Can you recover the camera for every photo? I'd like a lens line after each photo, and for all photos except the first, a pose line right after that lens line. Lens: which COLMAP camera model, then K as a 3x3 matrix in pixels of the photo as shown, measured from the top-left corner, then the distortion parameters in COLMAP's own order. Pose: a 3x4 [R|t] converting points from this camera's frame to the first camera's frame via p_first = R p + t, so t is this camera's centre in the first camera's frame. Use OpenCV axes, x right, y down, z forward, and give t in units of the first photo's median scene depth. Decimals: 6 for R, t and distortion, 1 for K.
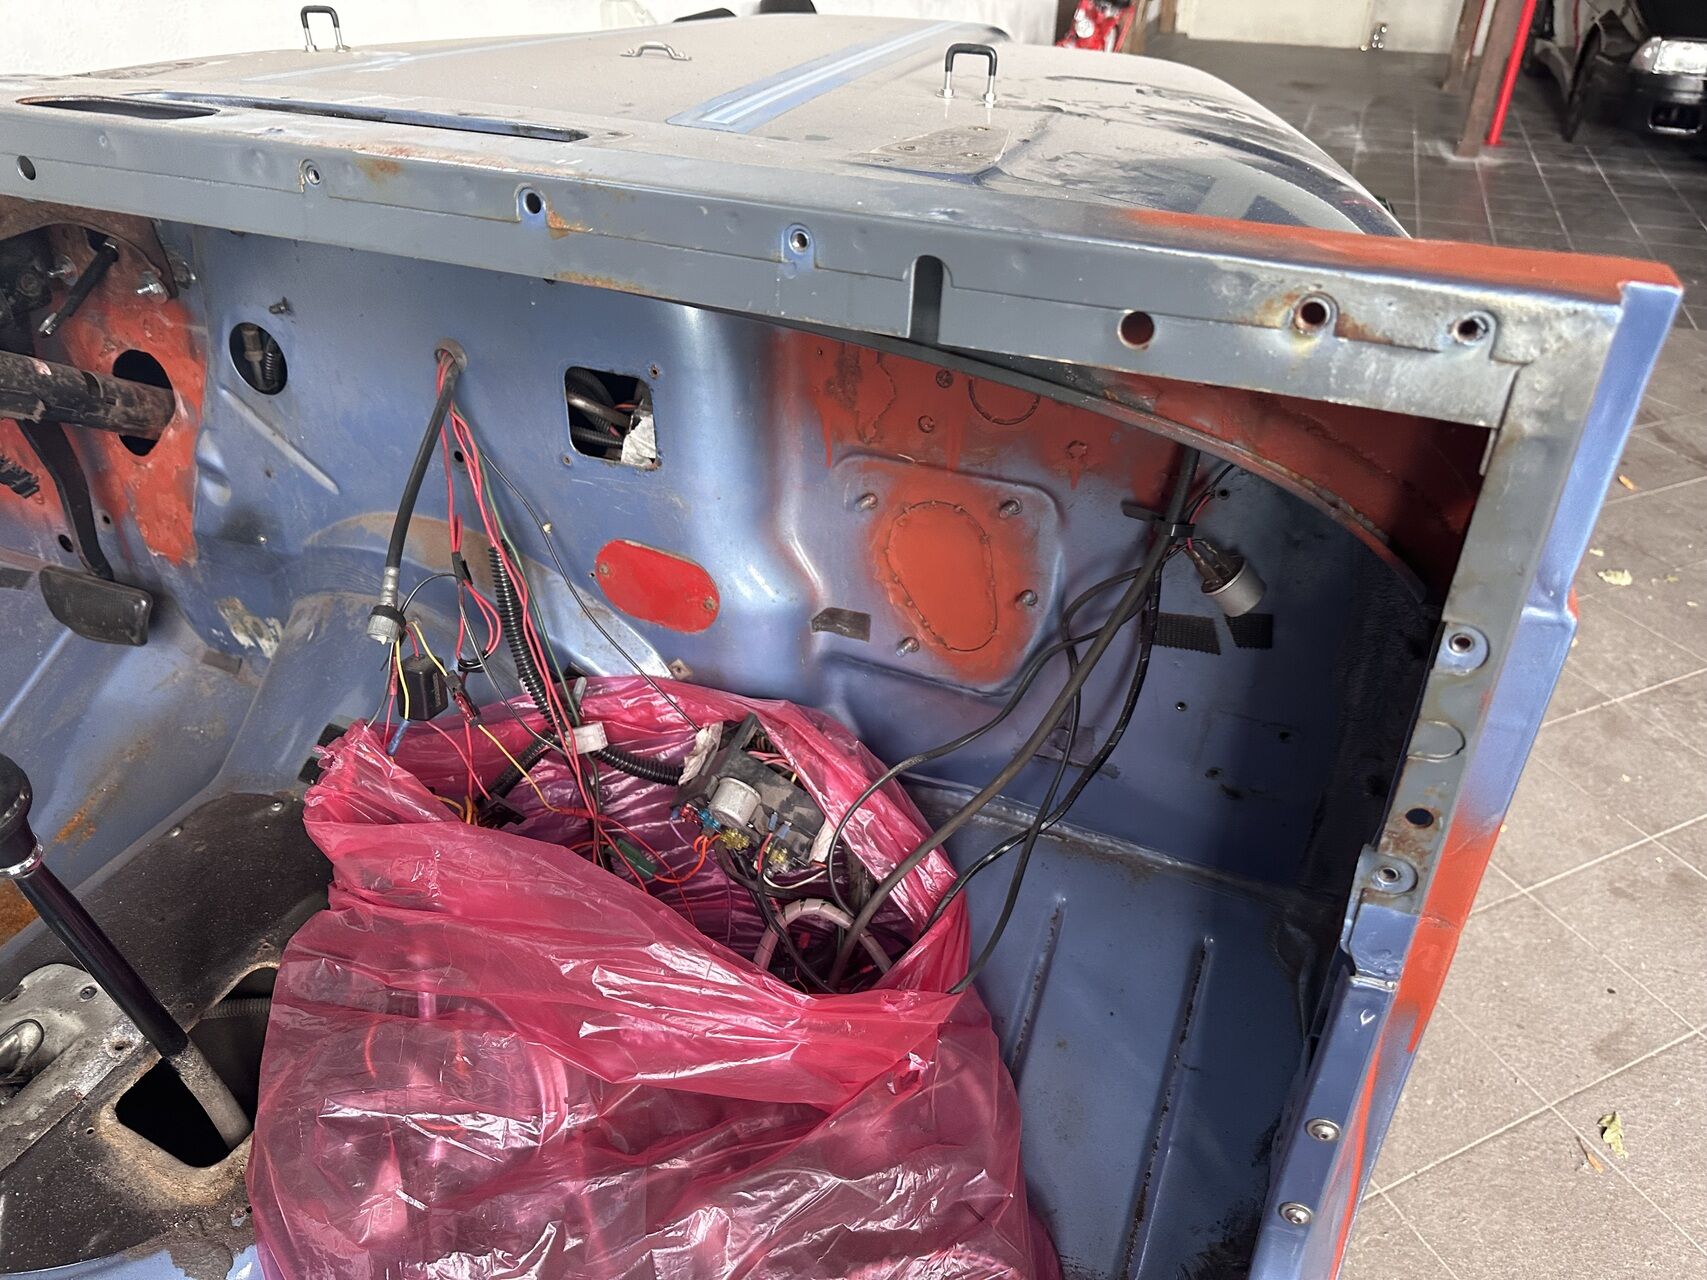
lens RADIAL K [[1192.6, 0, 853.5], [0, 1192.6, 640.0], [0, 0, 1]] dist [0.039206, -0.004002]
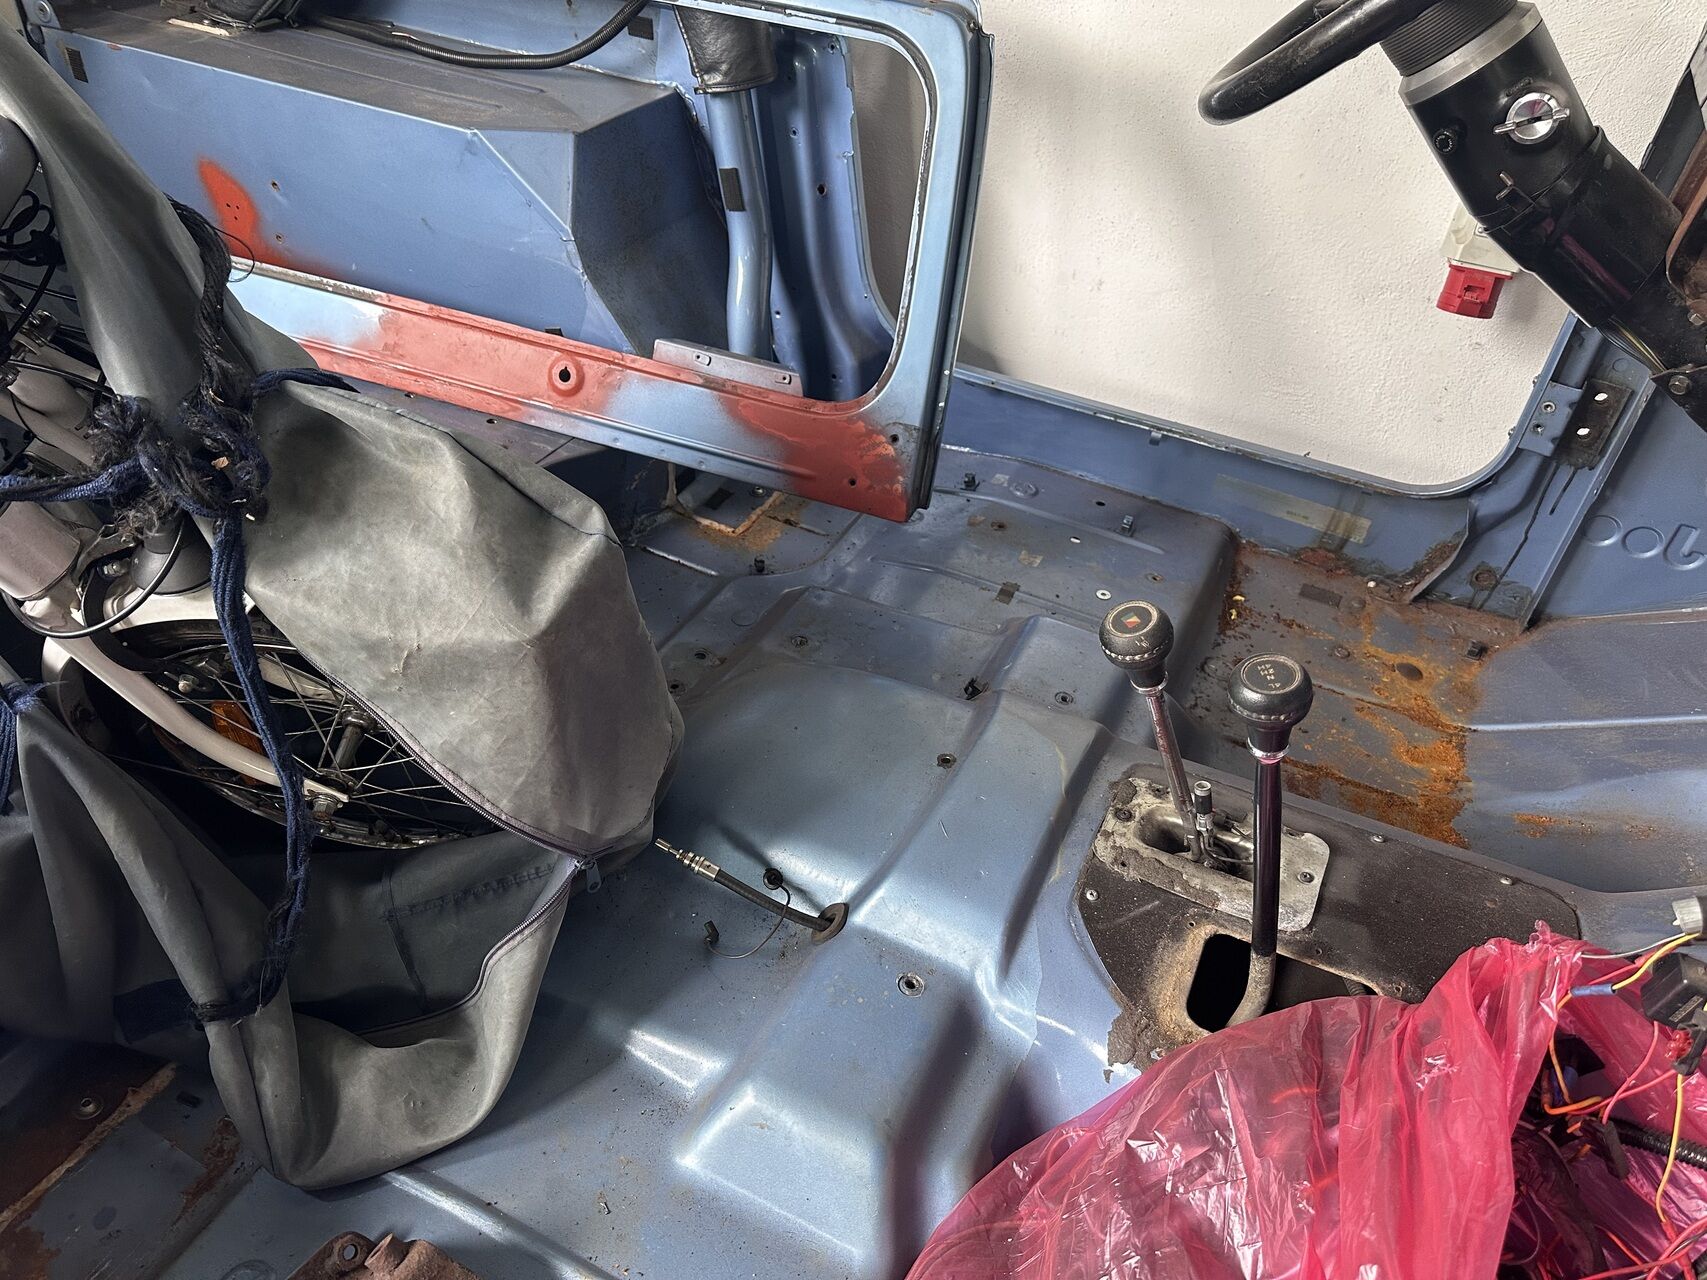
lens RADIAL K [[1192.6, 0, 853.5], [0, 1192.6, 640.0], [0, 0, 1]] dist [0.039206, -0.004002]
pose [[-0.079055, 0.607471, -0.790398, 0.203828], [-0.577451, 0.618402, 0.533037, -0.231212], [0.812589, 0.498556, 0.301897, 0.159832]]
